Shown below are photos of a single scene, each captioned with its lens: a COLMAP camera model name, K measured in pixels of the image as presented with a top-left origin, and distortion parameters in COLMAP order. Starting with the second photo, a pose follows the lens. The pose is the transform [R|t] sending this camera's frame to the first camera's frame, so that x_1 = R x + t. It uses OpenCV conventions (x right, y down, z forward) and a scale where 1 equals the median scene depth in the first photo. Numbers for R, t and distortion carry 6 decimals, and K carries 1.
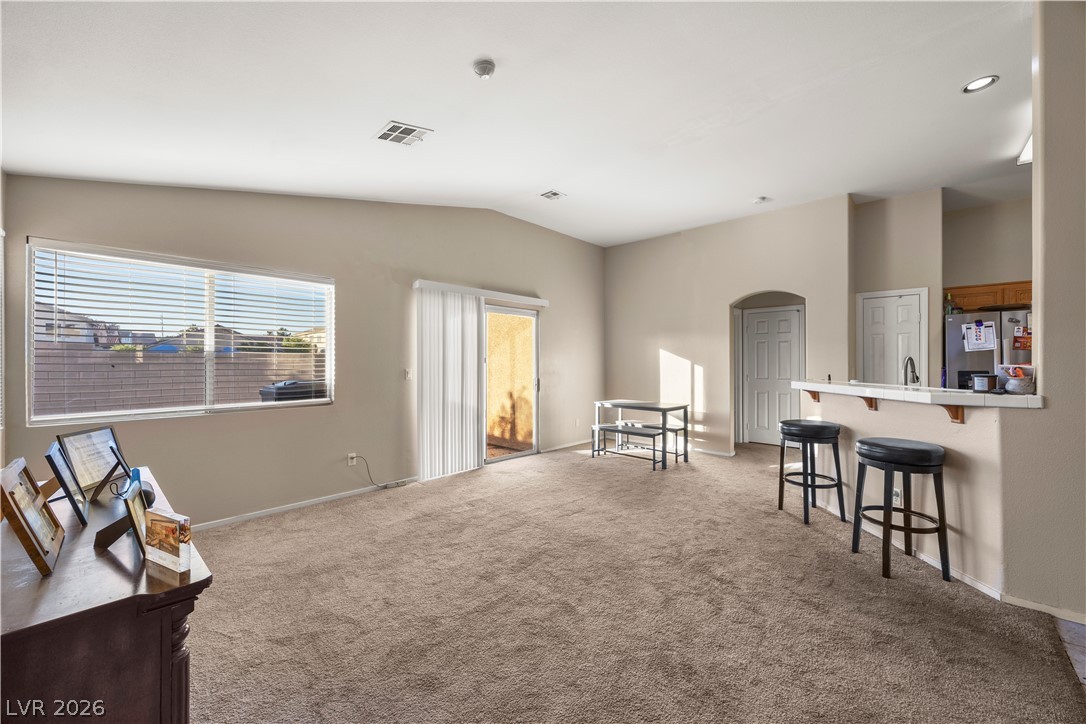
lens RADIAL K [[427.1, 0, 543.0], [0, 427.1, 362.0], [0, 0, 1]] dist [-0.000975, -0.000079]
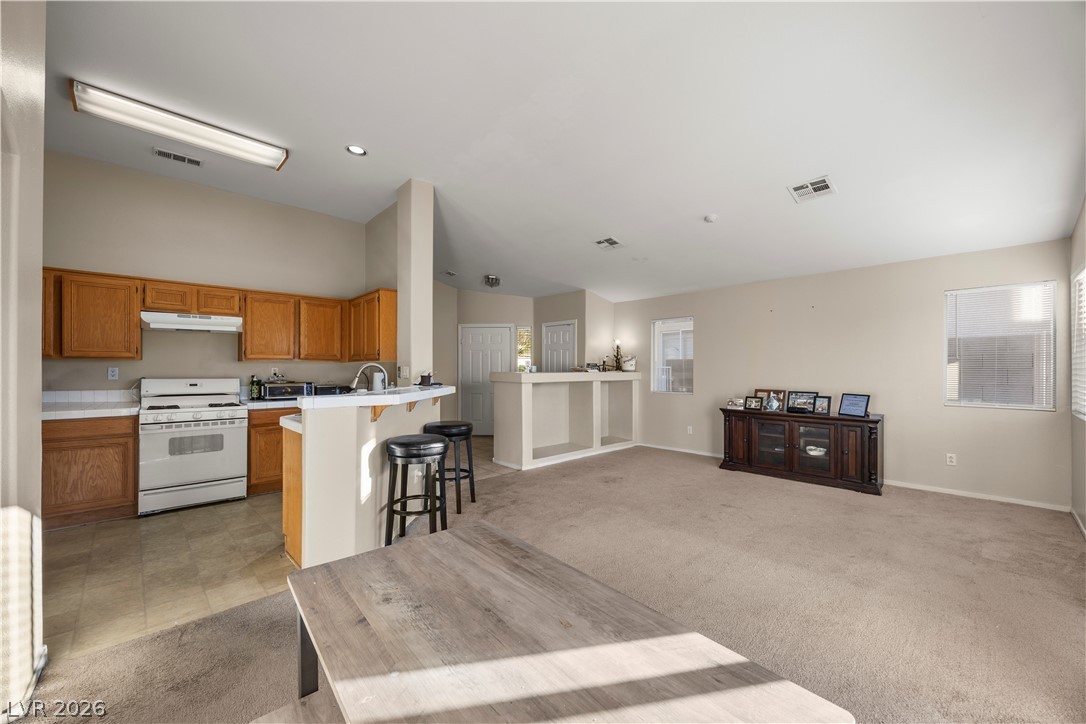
lens RADIAL K [[412.5, 0, 547.2], [0, 412.5, 371.9], [0, 0, 1]] dist [-0.001085, -0.000095]
pose [[-0.997360, 0.004177, 0.072501, 0.240370], [0.004610, 0.999973, 0.005808, 0.000384], [-0.072475, 0.006127, -0.997351, 1.452085]]
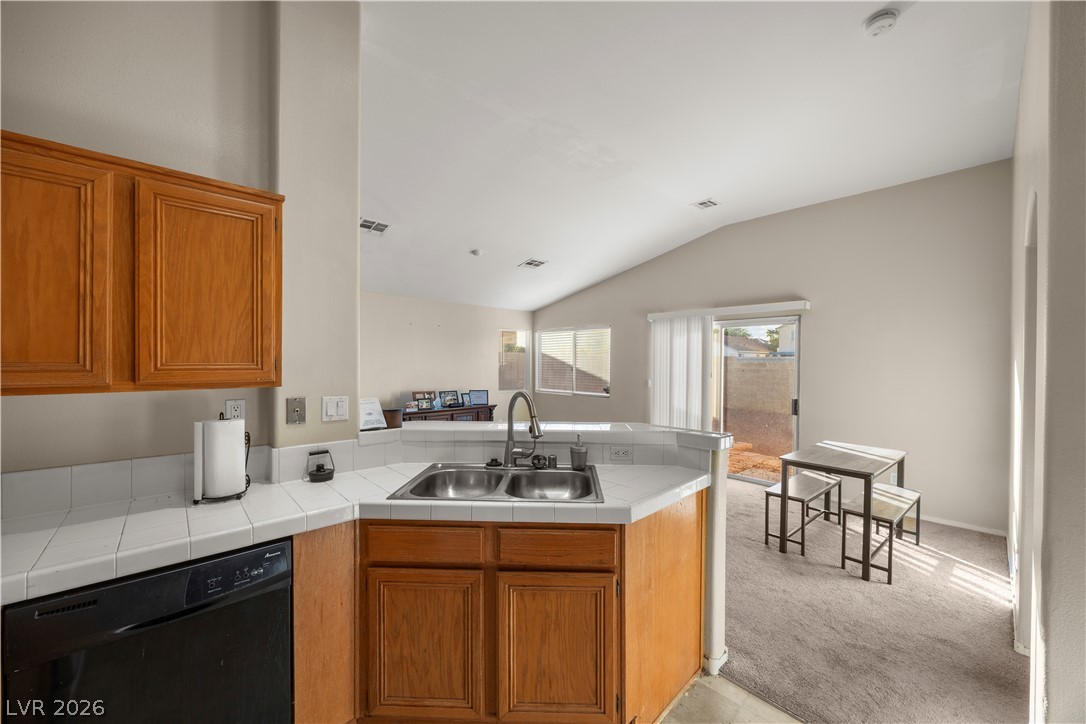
lens RADIAL K [[415.5, 0, 553.6], [0, 415.5, 369.0], [0, 0, 1]] dist [-0.002617, -0.000079]
pose [[-0.068287, 0.020620, -0.997453, 1.055121], [-0.002867, 0.999778, 0.020864, -0.045664], [0.997662, 0.004284, -0.068213, 0.786706]]
